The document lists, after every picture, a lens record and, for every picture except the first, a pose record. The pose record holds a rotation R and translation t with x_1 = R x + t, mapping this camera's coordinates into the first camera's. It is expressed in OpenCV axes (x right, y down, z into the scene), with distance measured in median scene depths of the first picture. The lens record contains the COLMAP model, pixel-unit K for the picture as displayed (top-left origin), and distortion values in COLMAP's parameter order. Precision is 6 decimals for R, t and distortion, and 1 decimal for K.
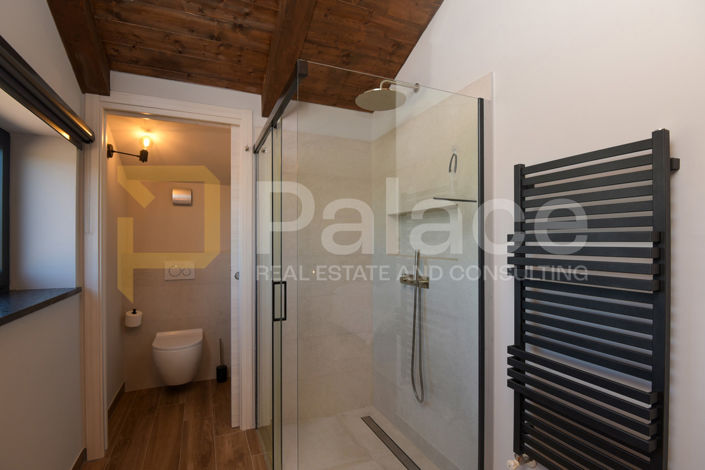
lens RADIAL K [[332.4, 0, 352.9], [0, 332.4, 236.8], [0, 0, 1]] dist [-0.000126, -0.015230]
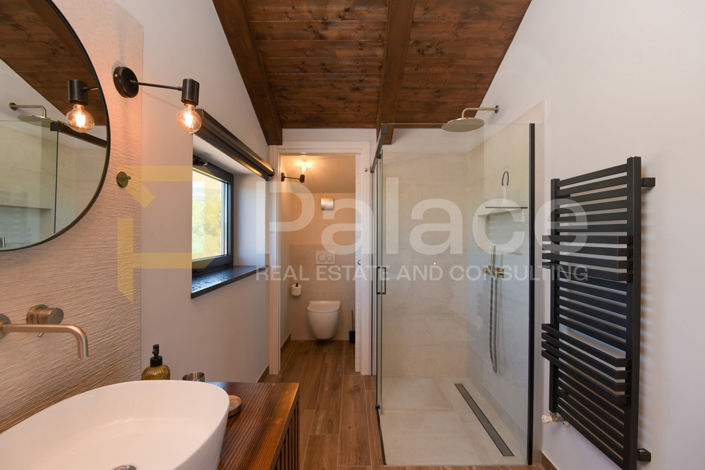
lens RADIAL K [[319.3, 0, 351.1], [0, 319.3, 226.5], [0, 0, 1]] dist [-0.001154, -0.014141]
pose [[0.911259, -0.007040, -0.411773, 0.195159], [0.001644, 0.999908, -0.013458, -0.016773], [0.411830, 0.011586, 0.911187, -0.260725]]
